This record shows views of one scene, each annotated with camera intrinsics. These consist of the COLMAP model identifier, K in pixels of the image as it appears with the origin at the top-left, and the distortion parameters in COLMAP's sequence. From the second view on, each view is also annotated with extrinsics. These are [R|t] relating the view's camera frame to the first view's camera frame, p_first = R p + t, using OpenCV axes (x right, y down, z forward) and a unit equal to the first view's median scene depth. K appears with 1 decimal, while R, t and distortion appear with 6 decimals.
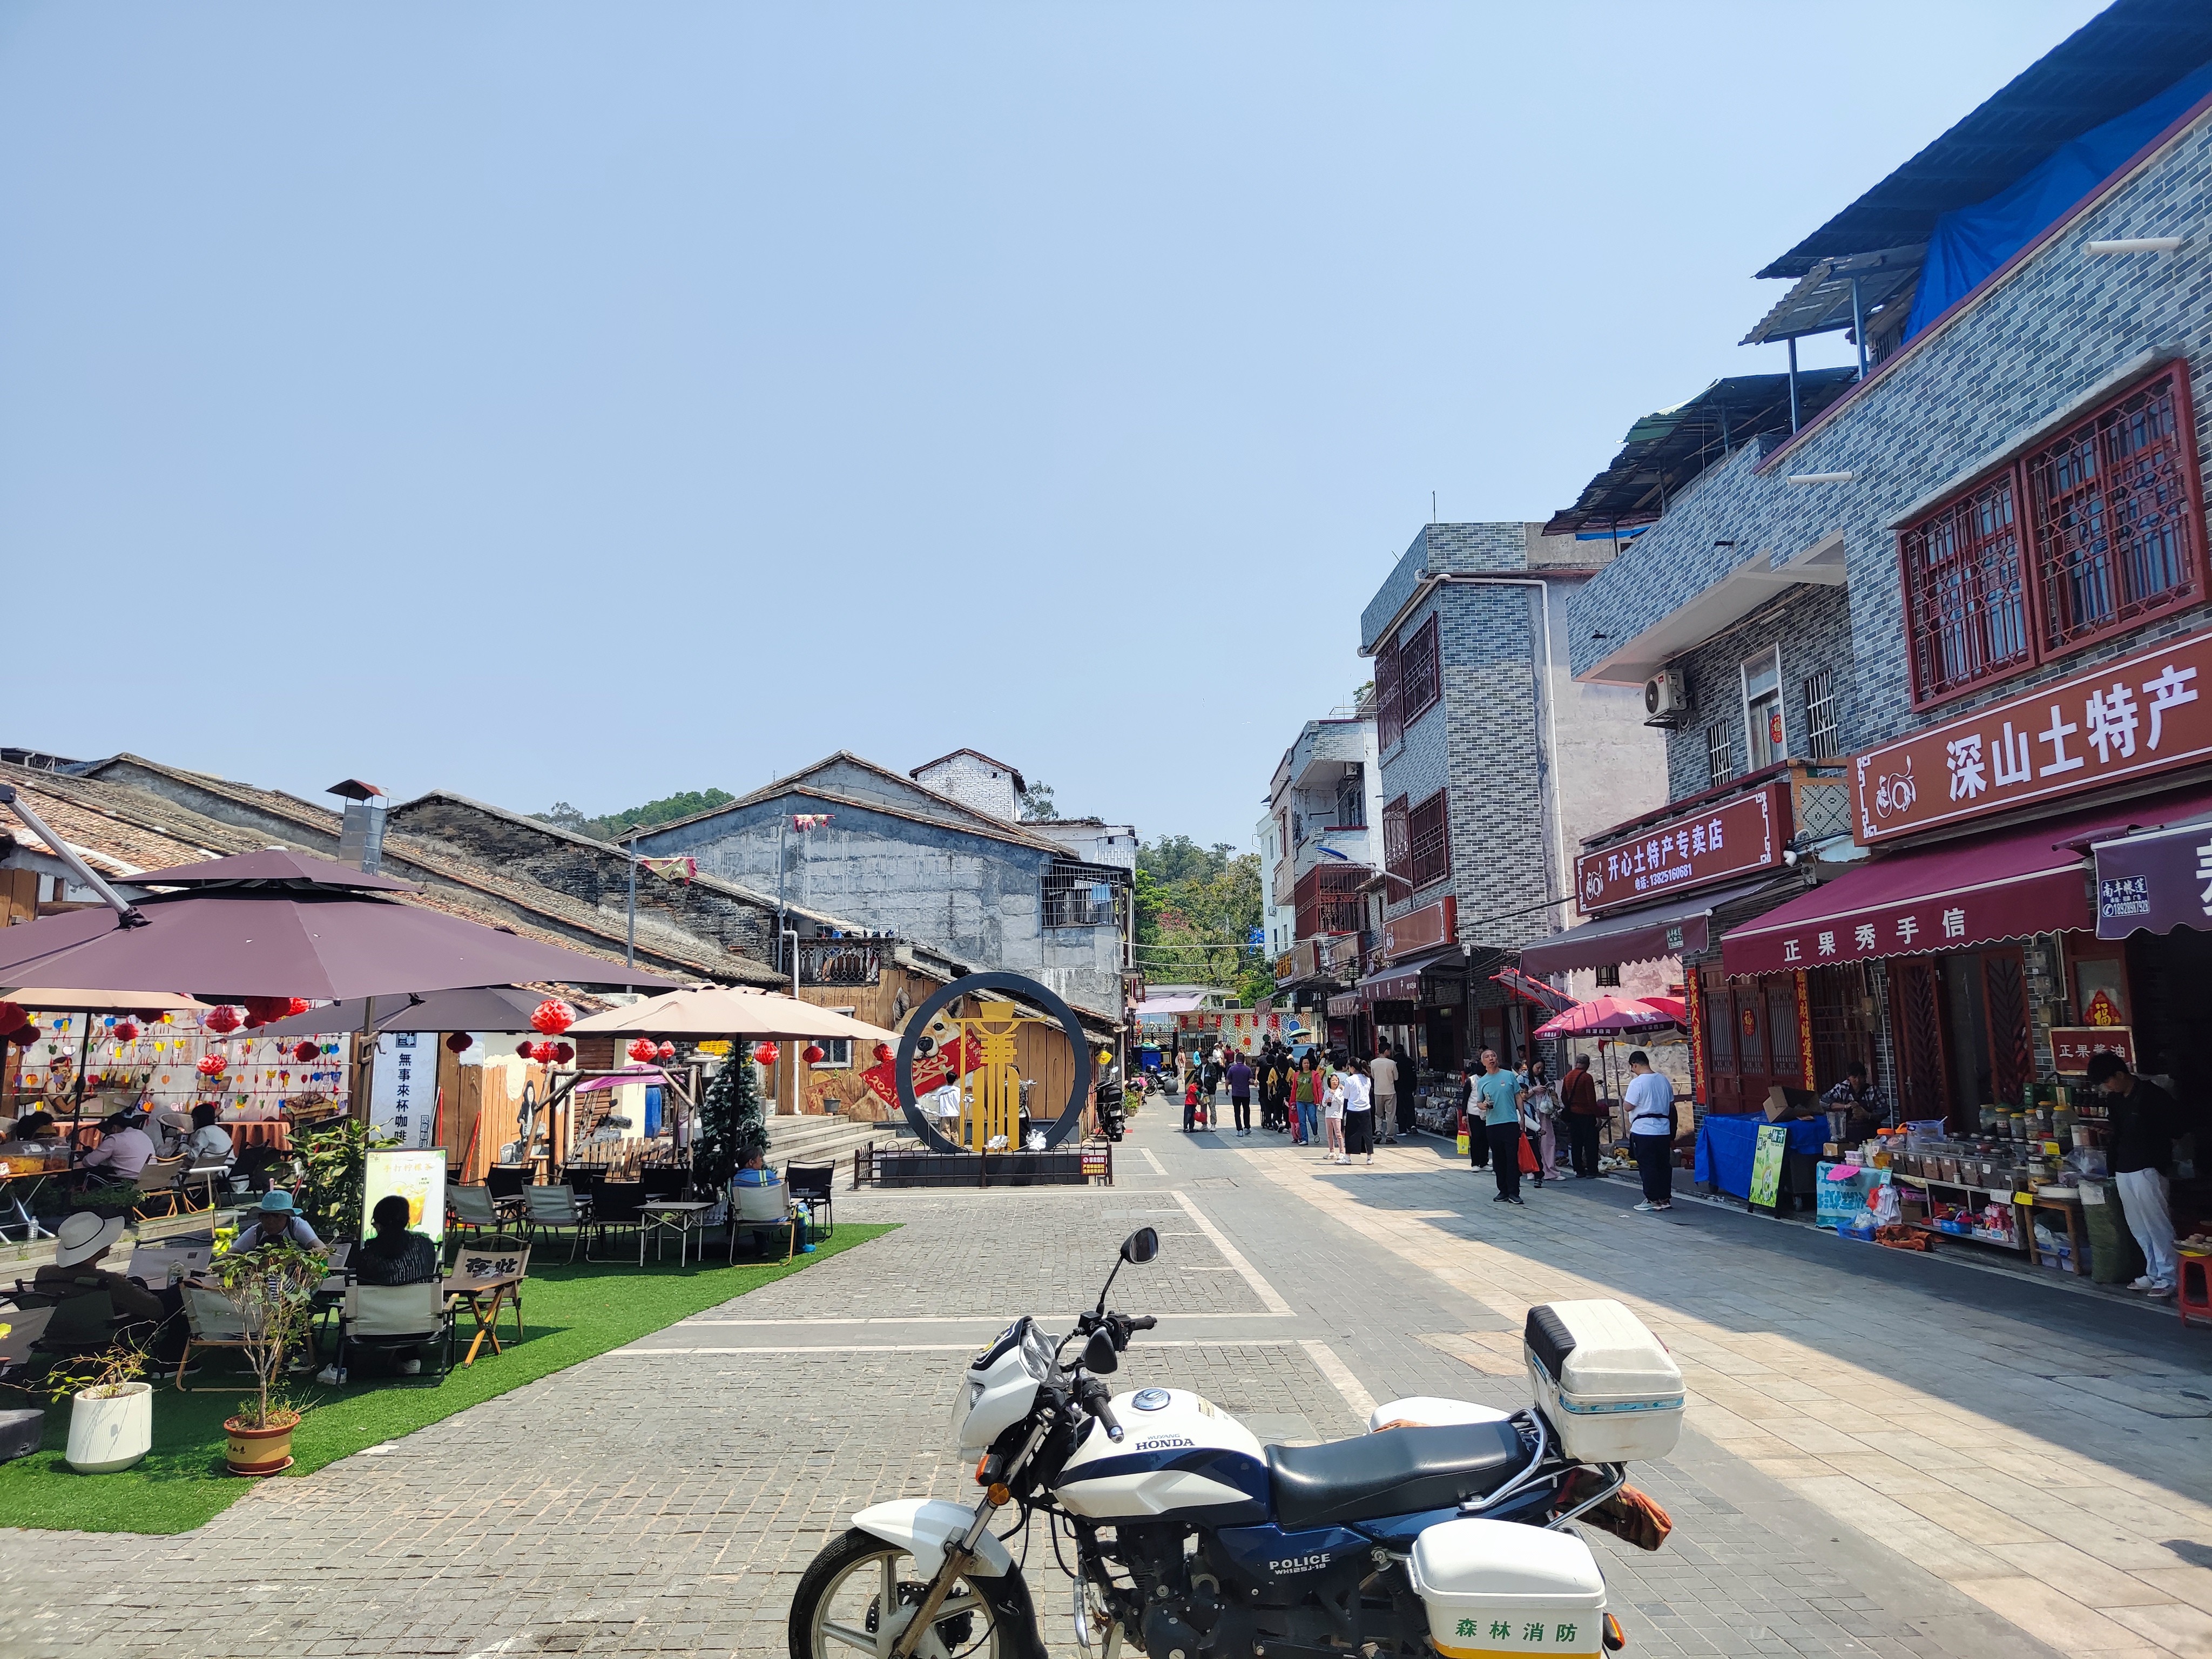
lens RADIAL K [[1546.2, 0, 1104.9], [0, 1546.2, 830.3], [0, 0, 1]] dist [-0.006171, -0.000795]
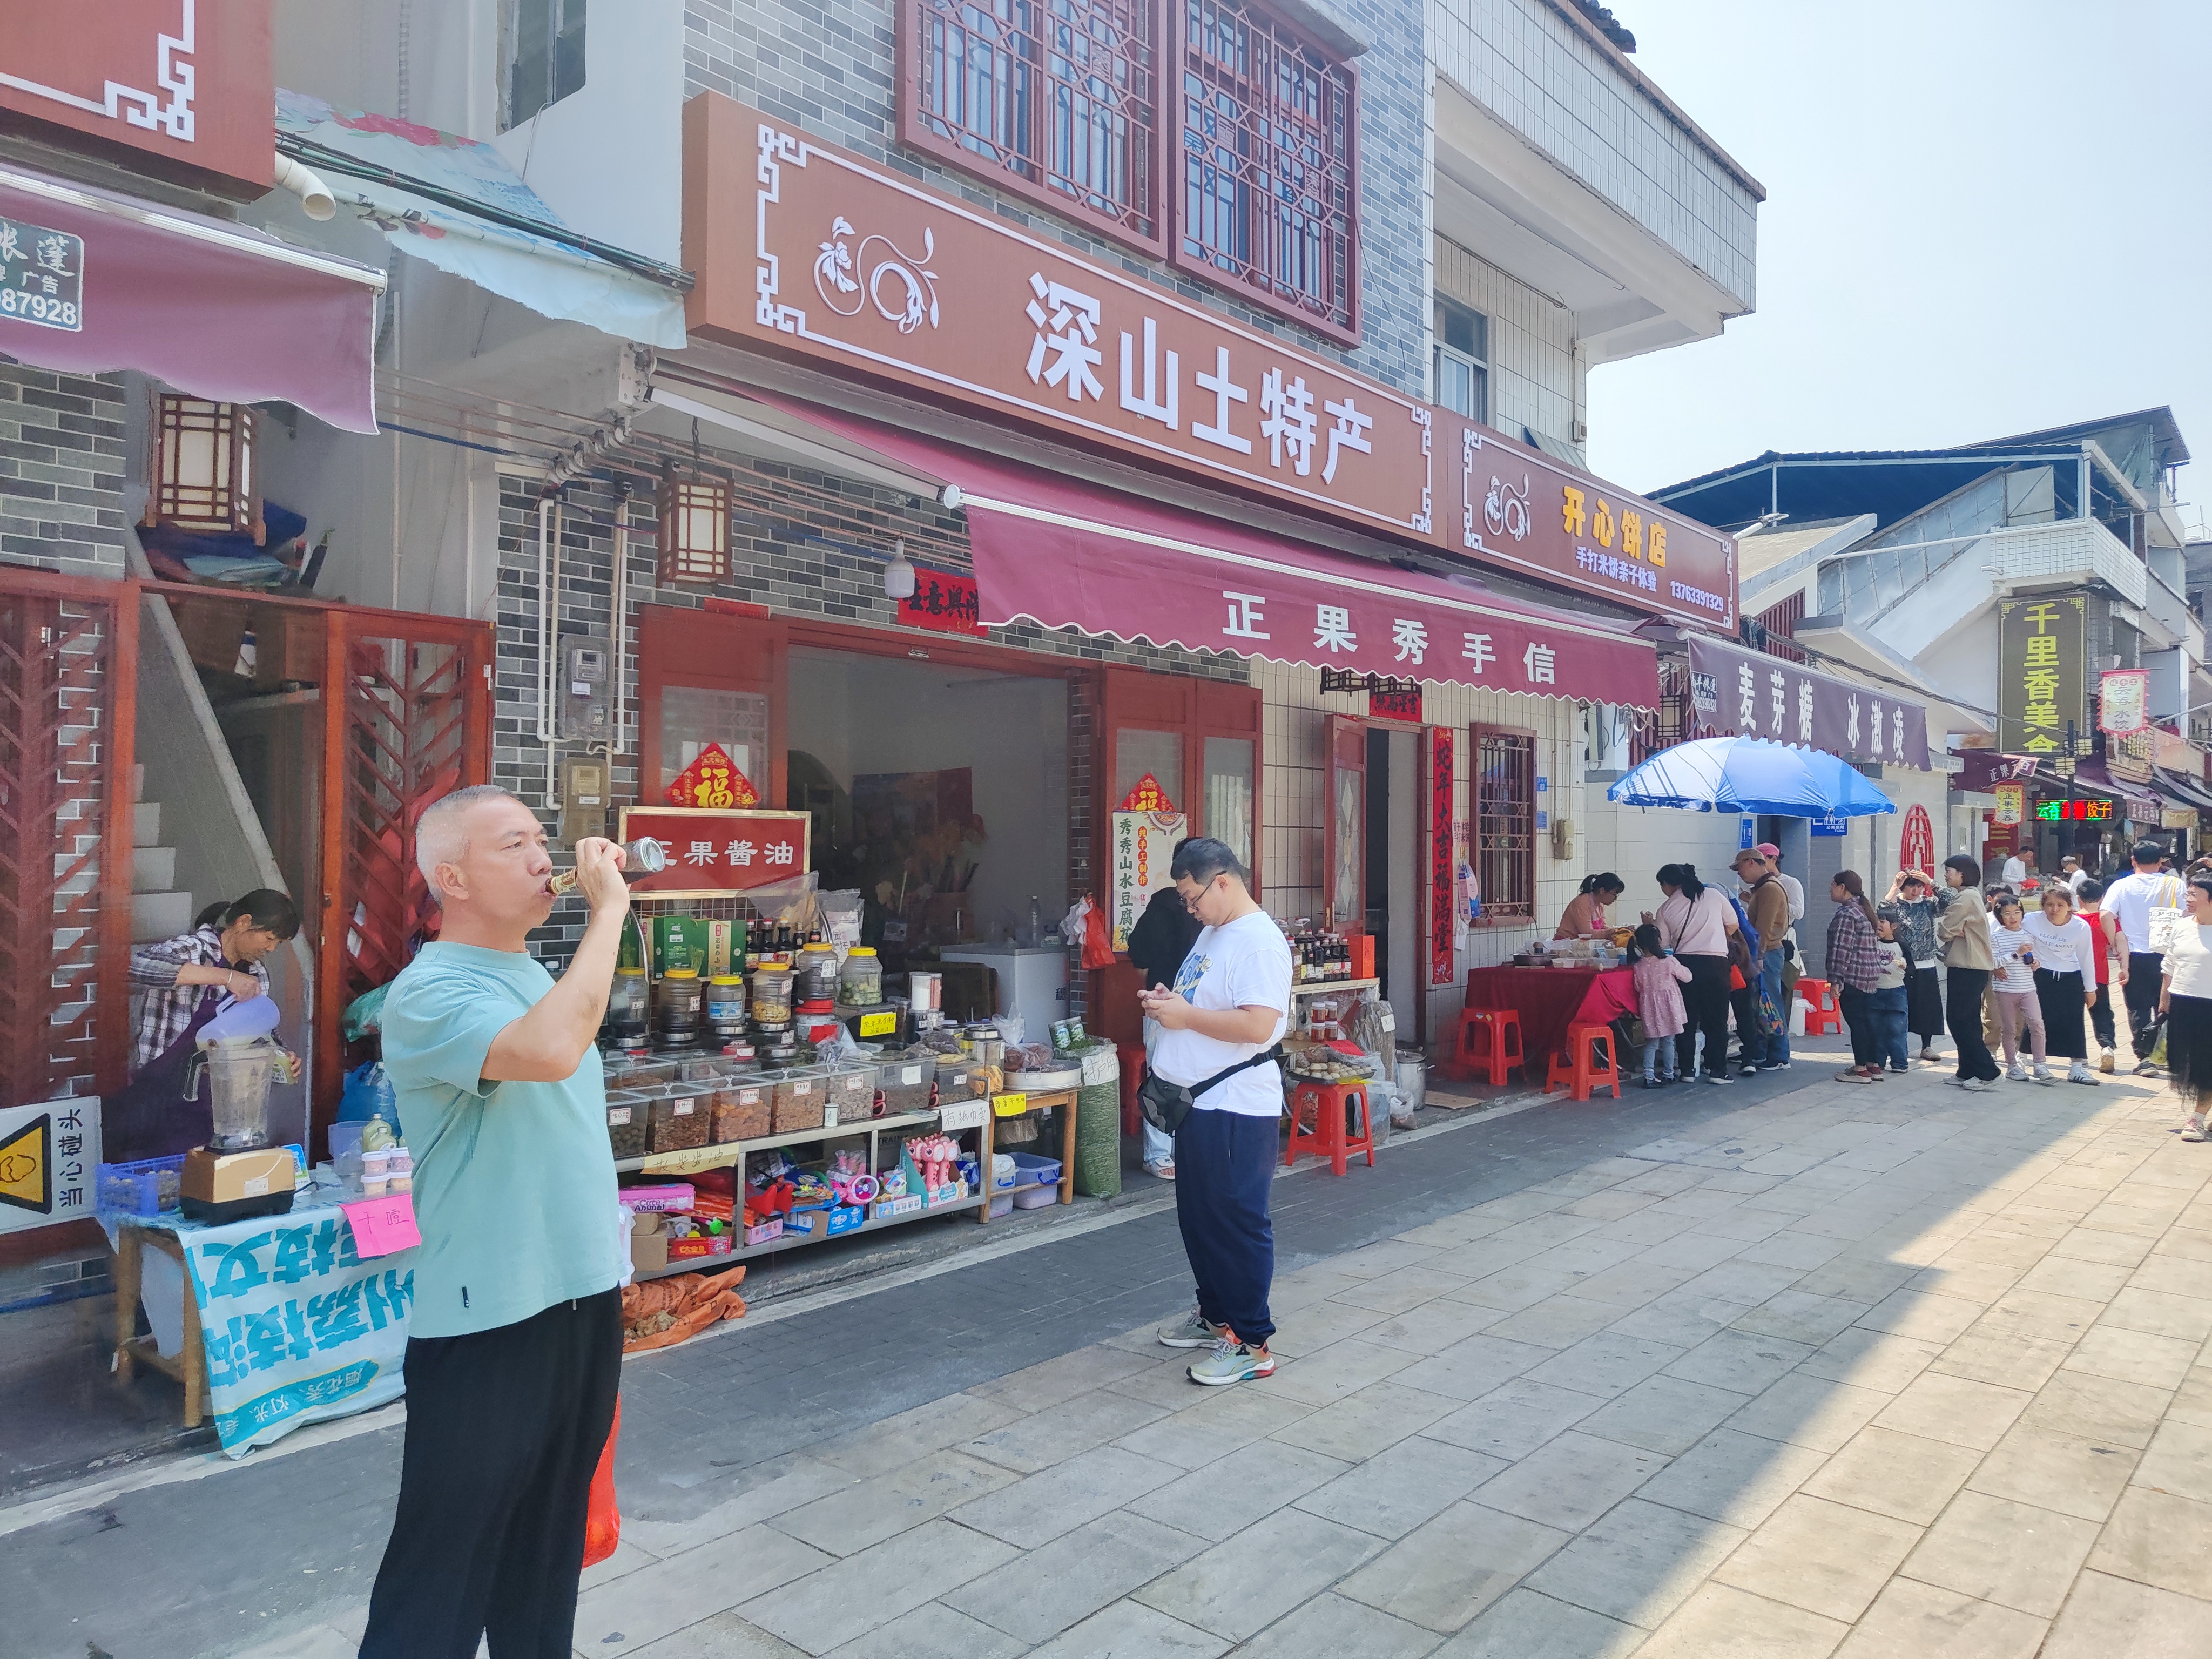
lens RADIAL K [[1546.2, 0, 1105.6], [0, 1546.2, 836.2], [0, 0, 1]] dist [-0.006171, -0.000795]
pose [[-0.735354, 0.023825, 0.677264, 0.182285], [-0.079647, 0.989417, -0.121284, 0.208457], [-0.672986, -0.143128, -0.725675, 1.412540]]
